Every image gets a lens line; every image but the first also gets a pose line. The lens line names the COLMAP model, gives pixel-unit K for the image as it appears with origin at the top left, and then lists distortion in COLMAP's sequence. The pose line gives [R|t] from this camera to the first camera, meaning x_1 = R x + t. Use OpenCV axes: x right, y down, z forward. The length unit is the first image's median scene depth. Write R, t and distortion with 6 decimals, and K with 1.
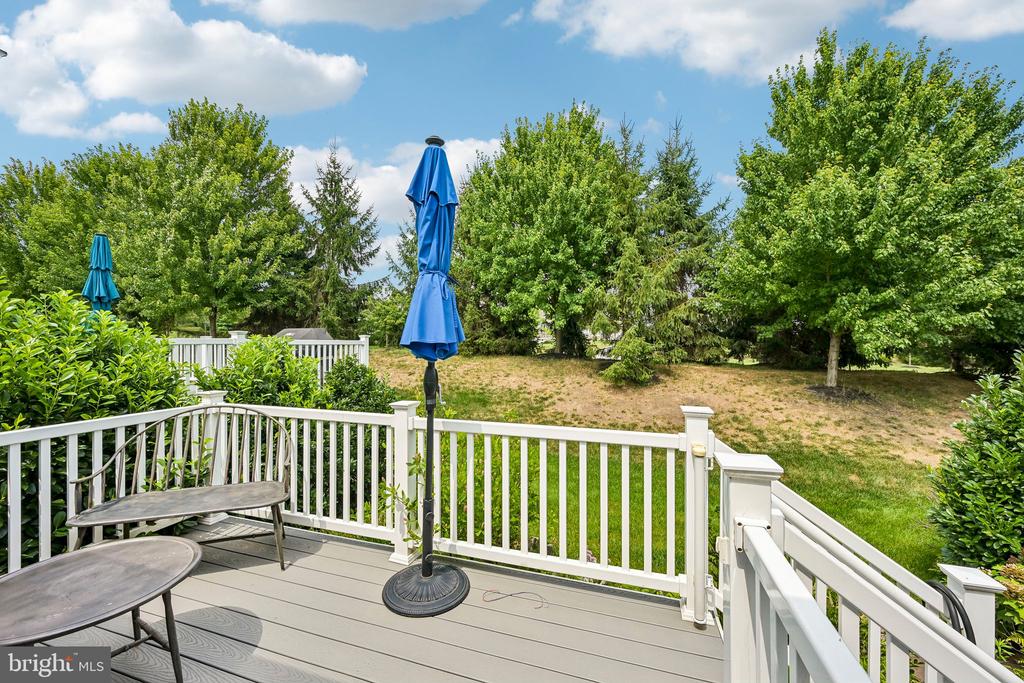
lens RADIAL K [[401.0, 0, 512.0], [0, 401.0, 341.5], [0, 0, 1]] dist [-0.001134, 0.000167]
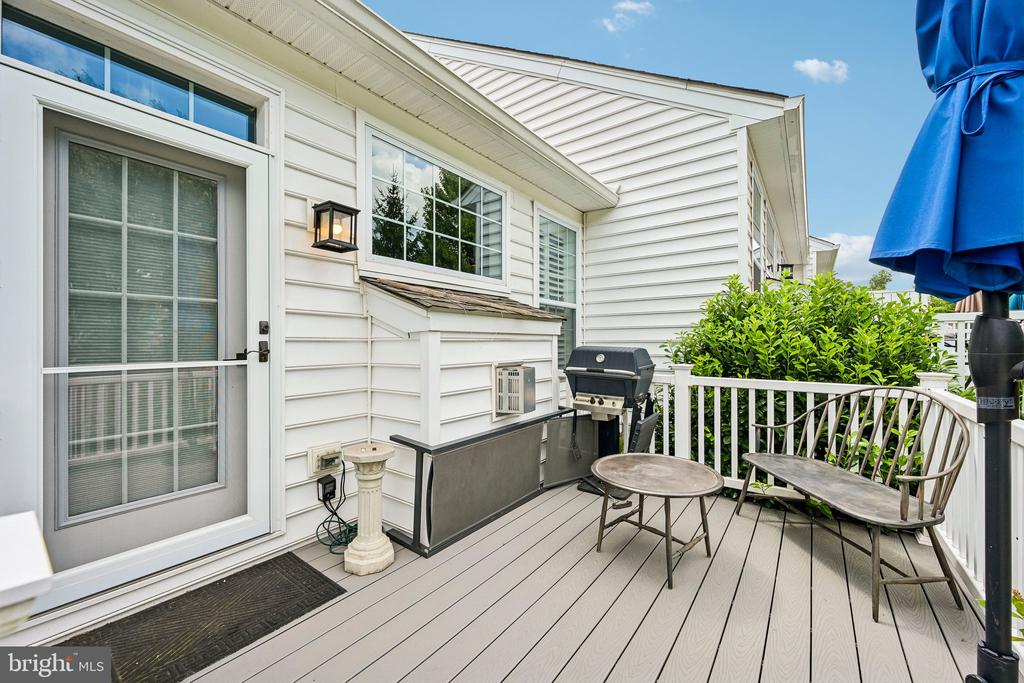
lens RADIAL K [[401.0, 0, 512.0], [0, 401.0, 341.5], [0, 0, 1]] dist [-0.001134, 0.000167]
pose [[-0.323948, -0.000028, -0.946075, 0.268828], [0.002906, 0.999995, -0.001025, 0.072315], [0.946071, -0.003081, -0.323946, 0.555777]]
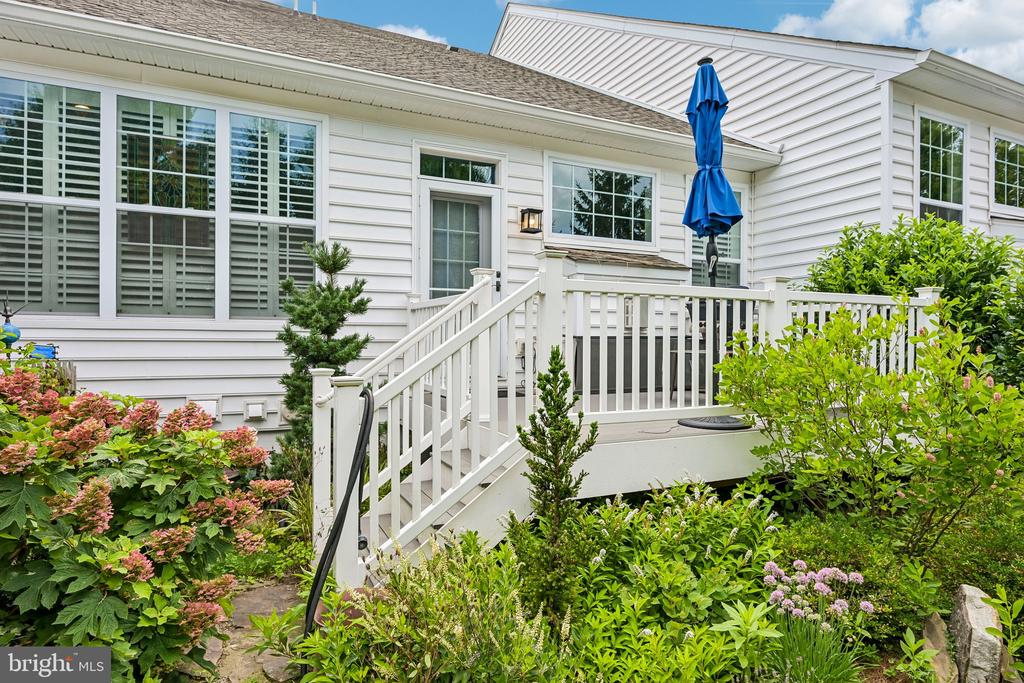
lens RADIAL K [[565.3, 0, 512.0], [0, 565.3, 341.5], [0, 0, 1]] dist [-0.005981, -0.001381]
pose [[-0.734735, -0.001014, -0.678354, 1.180672], [-0.003368, 0.999992, 0.002152, 0.308079], [0.678346, 0.003866, -0.734732, 1.544687]]
